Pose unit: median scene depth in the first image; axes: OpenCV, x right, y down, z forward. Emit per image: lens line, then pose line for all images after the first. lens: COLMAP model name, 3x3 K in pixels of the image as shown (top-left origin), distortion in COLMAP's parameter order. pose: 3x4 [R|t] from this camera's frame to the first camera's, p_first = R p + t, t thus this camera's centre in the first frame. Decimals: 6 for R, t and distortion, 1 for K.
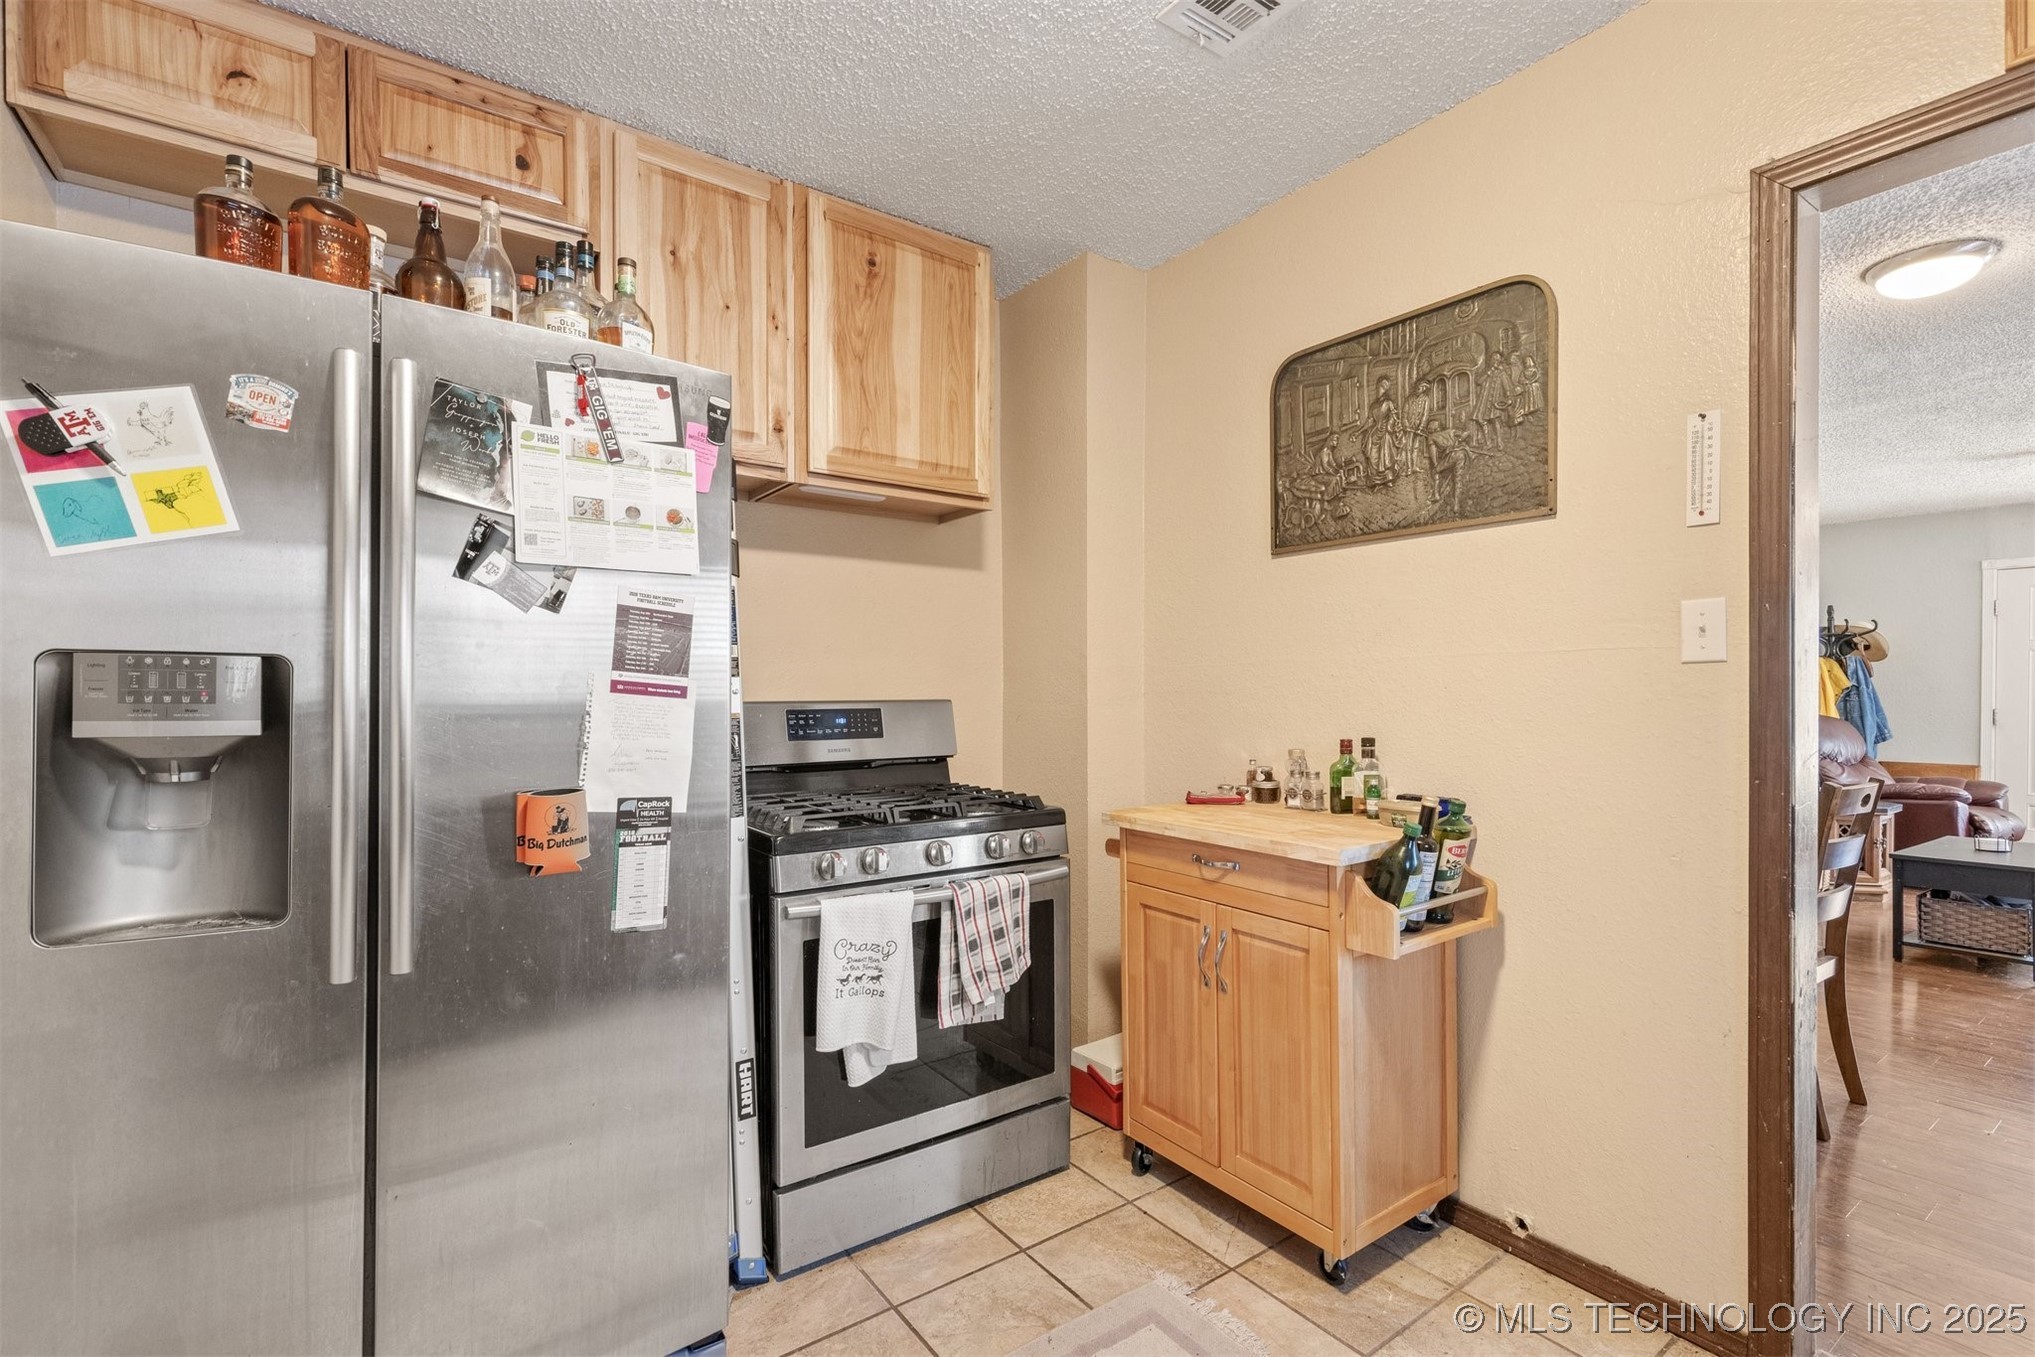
lens RADIAL K [[909.6, 0, 1007.1], [0, 909.6, 700.6], [0, 0, 1]] dist [0.004599, -0.001534]
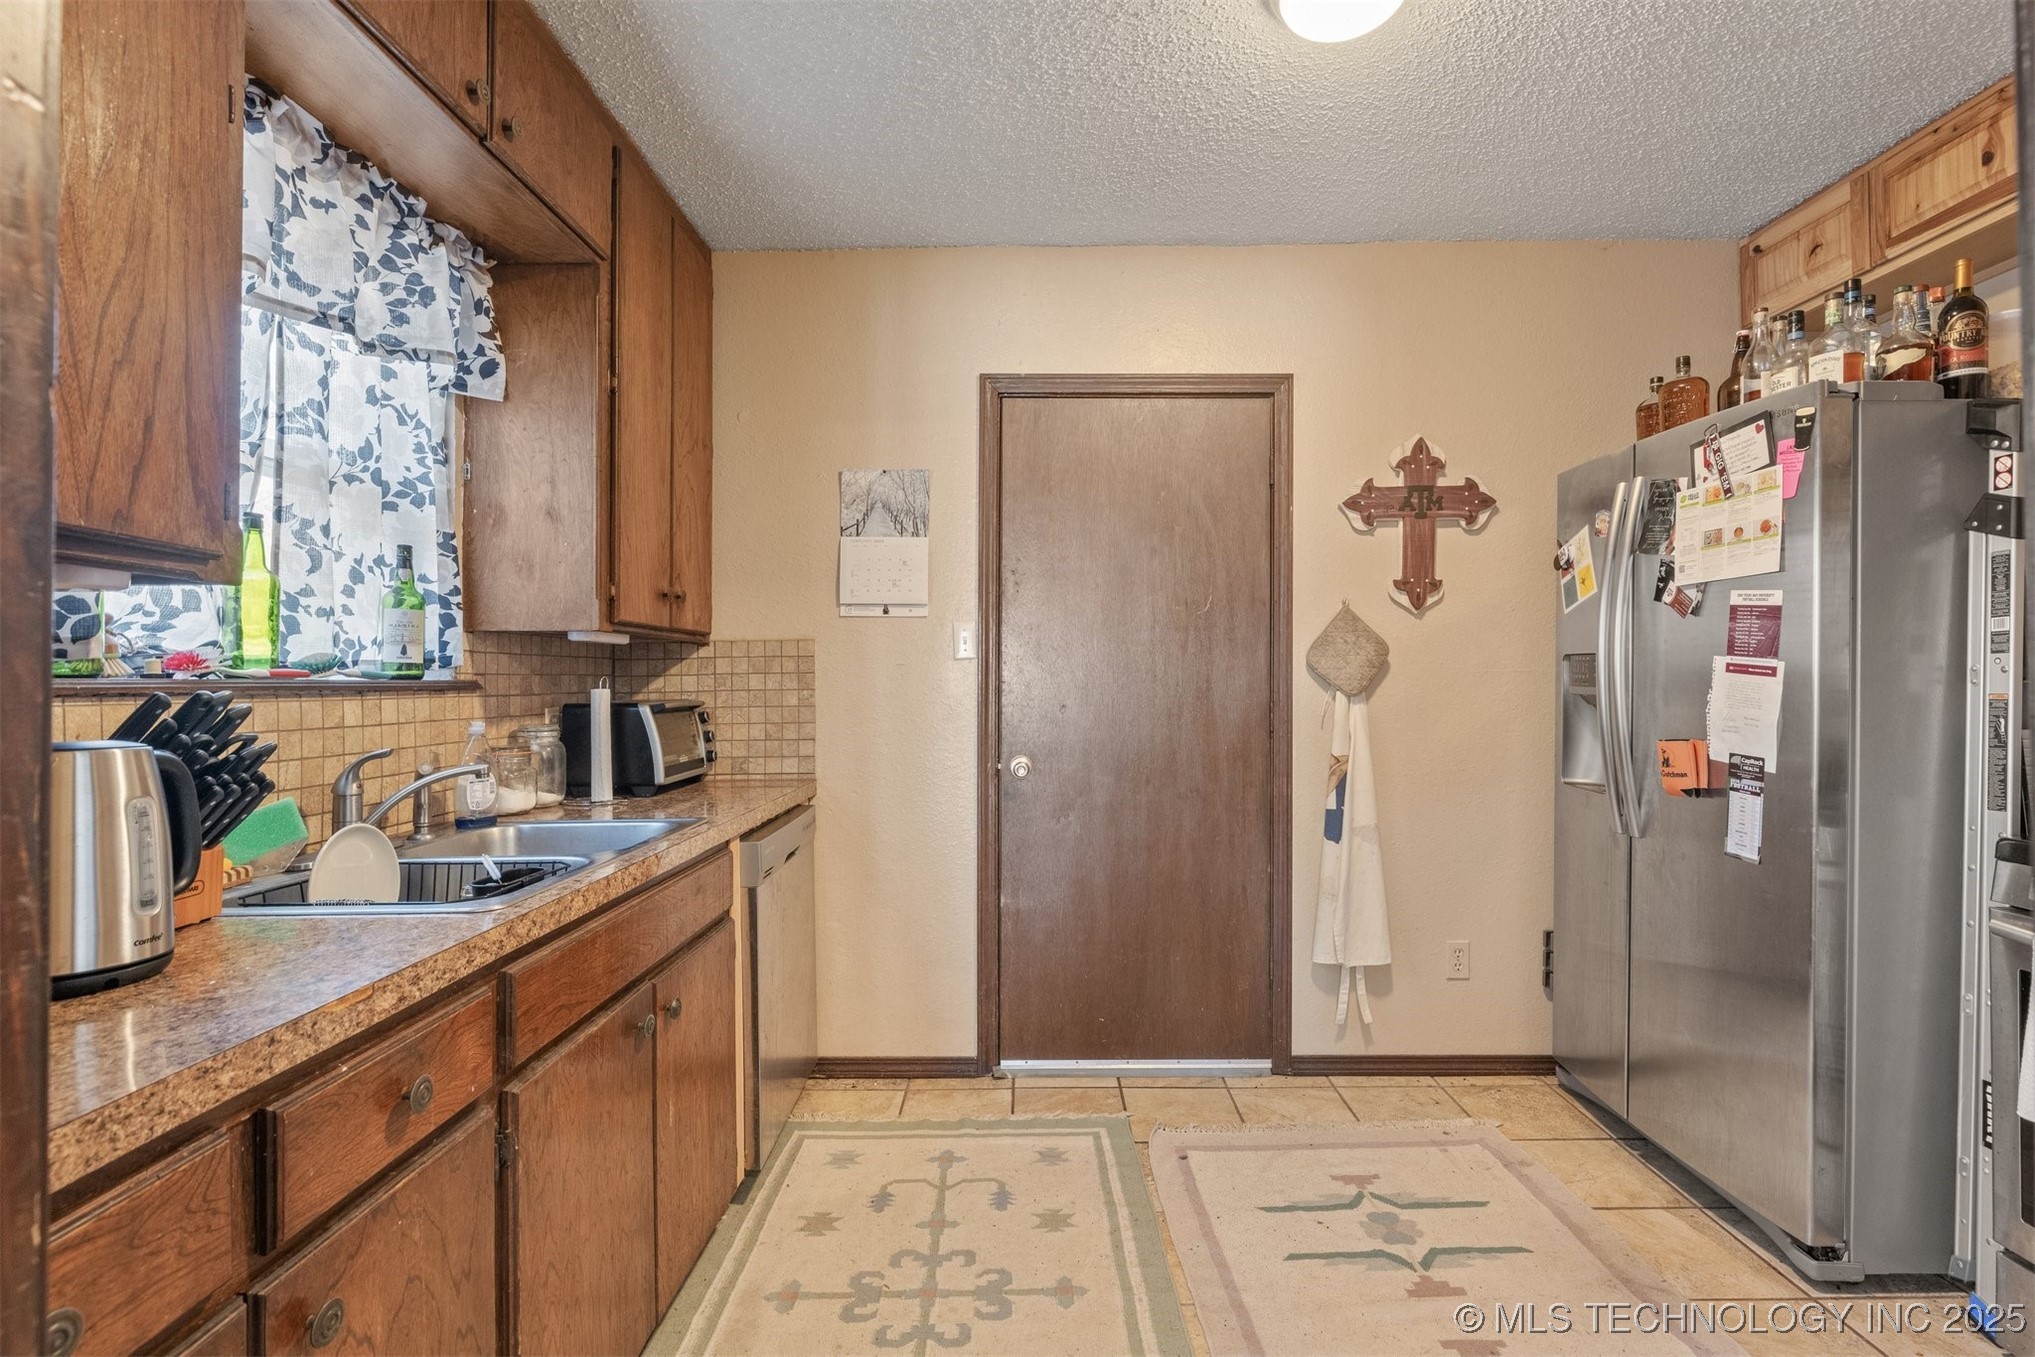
lens RADIAL K [[934.6, 0, 1010.4], [0, 934.6, 669.6], [0, 0, 1]] dist [-0.007487, 0.000925]
pose [[-0.587649, -0.004162, -0.809105, 1.207490], [-0.002558, 0.999991, -0.003286, -0.005303], [0.809112, 0.000139, -0.587655, 0.904647]]
